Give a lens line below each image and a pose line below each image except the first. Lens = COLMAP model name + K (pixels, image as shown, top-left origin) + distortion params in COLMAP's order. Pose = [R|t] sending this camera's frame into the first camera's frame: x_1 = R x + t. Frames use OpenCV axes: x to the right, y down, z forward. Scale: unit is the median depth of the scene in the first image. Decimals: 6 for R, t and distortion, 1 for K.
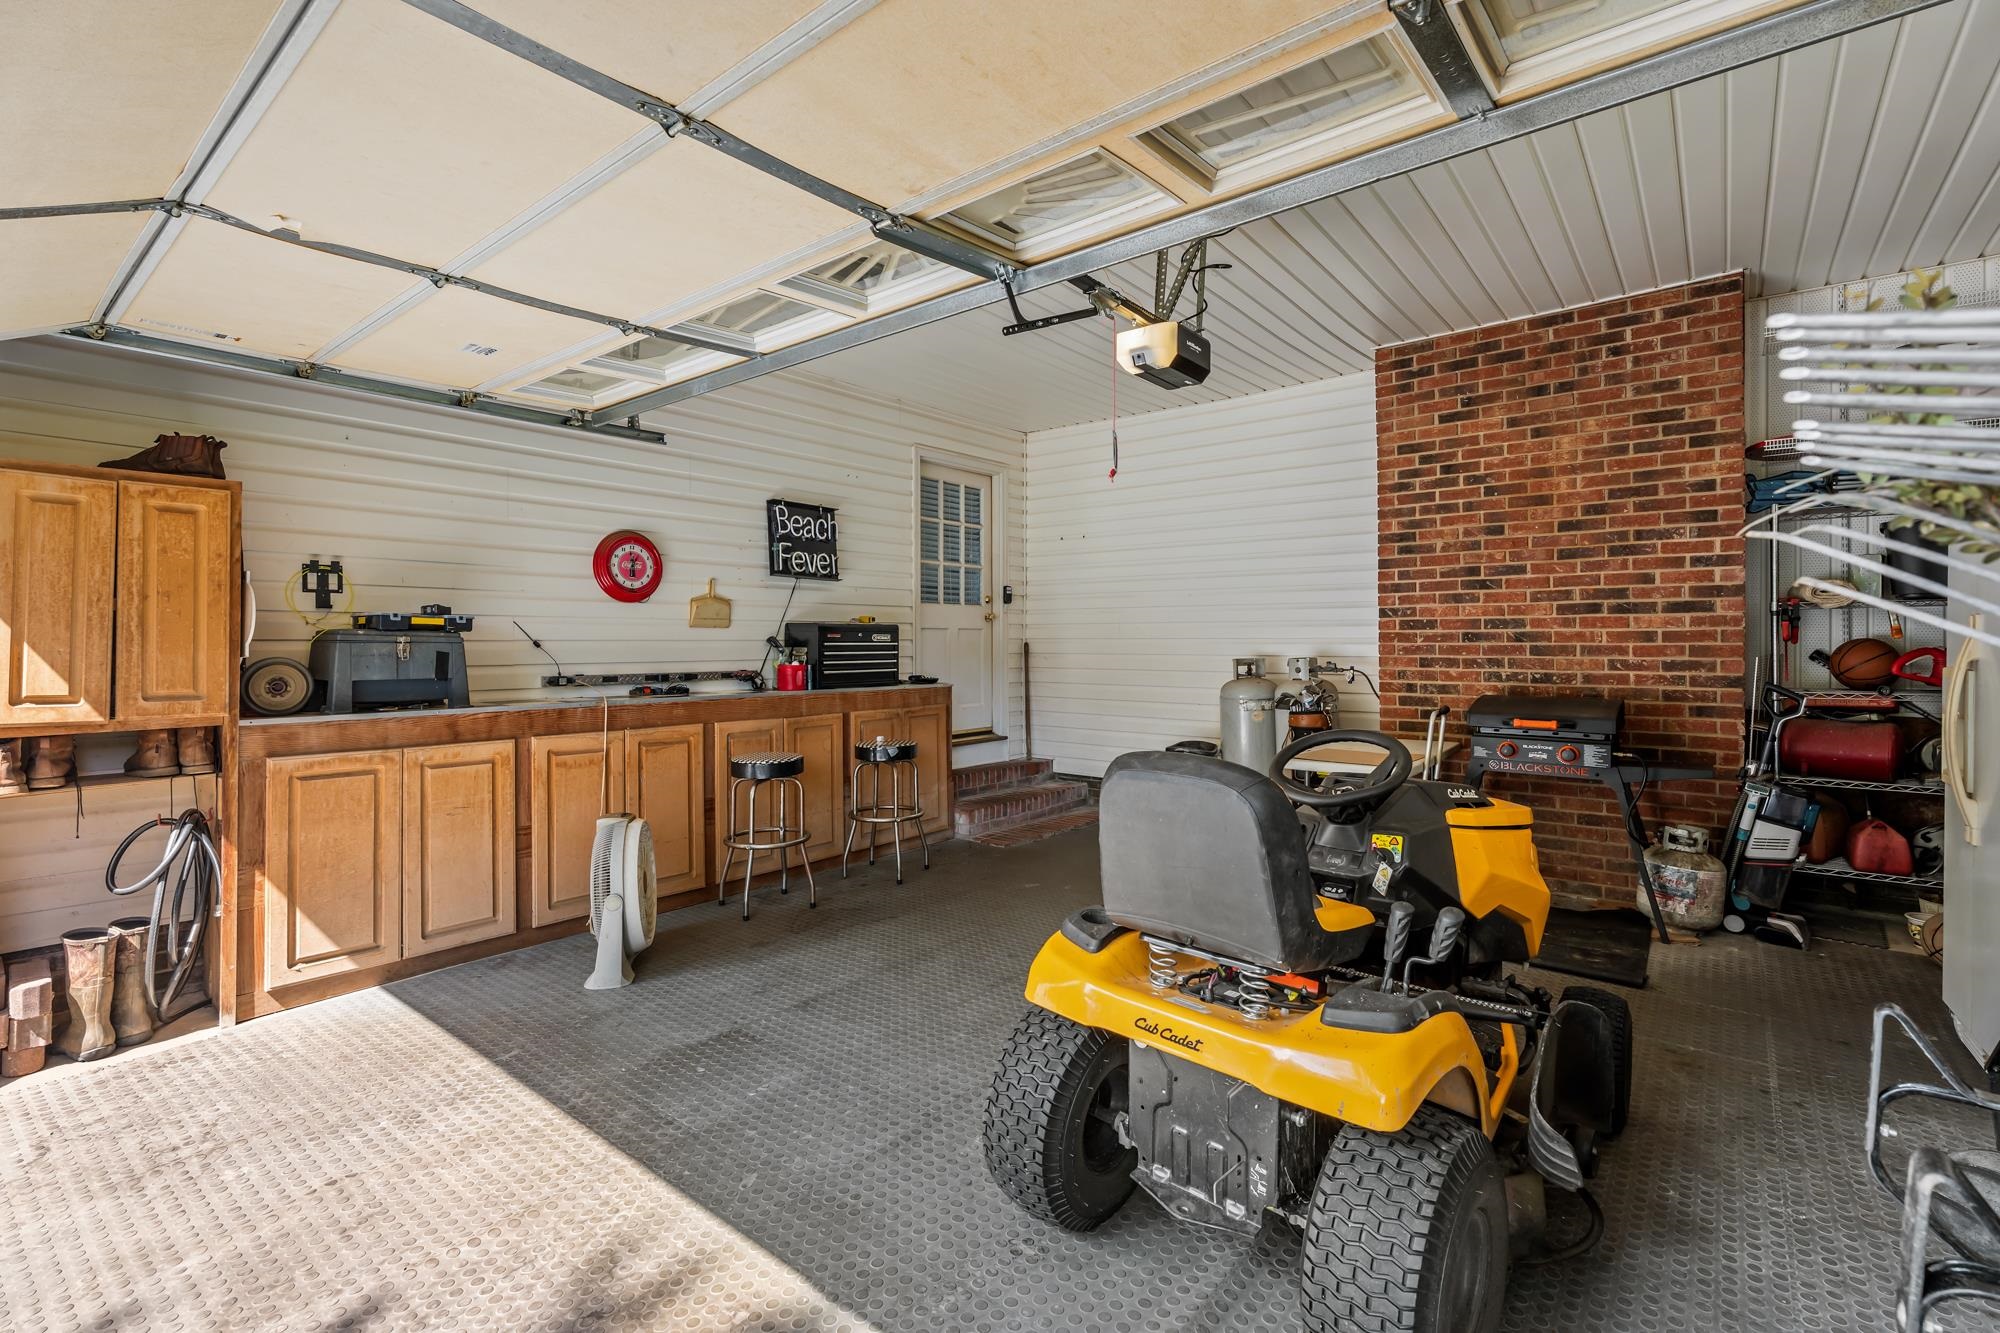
lens RADIAL K [[894.1, 0, 1012.2], [0, 894.1, 638.7], [0, 0, 1]] dist [0.002989, -0.000519]
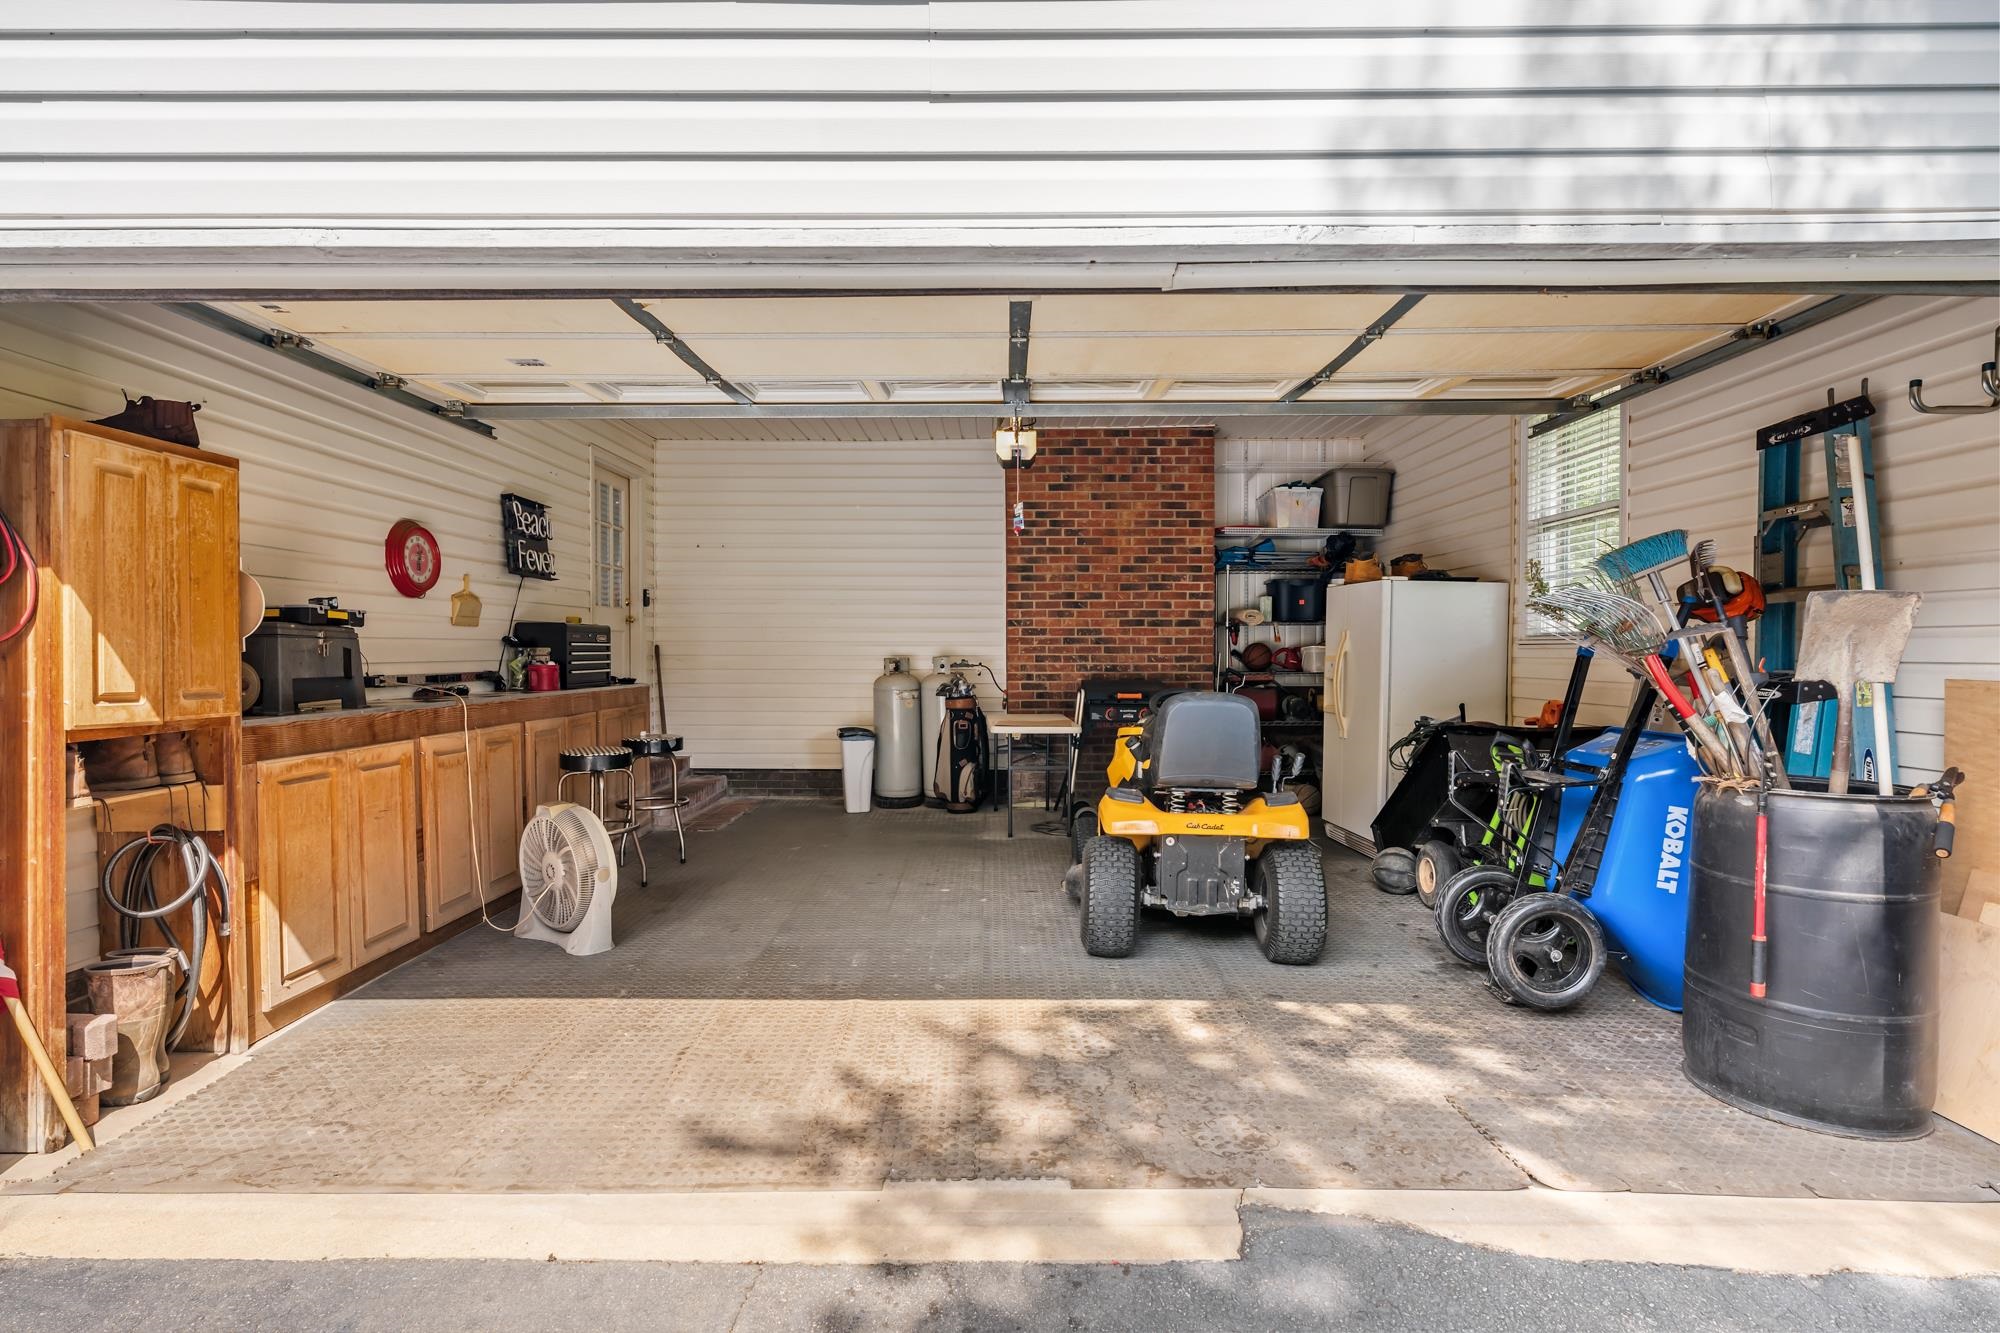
lens RADIAL K [[960.5, 0, 995.8], [0, 960.5, 666.2], [0, 0, 1]] dist [-0.001451, 0.001285]
pose [[0.786743, -0.009816, 0.617203, -0.591774], [-0.003051, 0.999799, 0.019790, 0.009470], [-0.617273, -0.017453, 0.786555, -0.169342]]
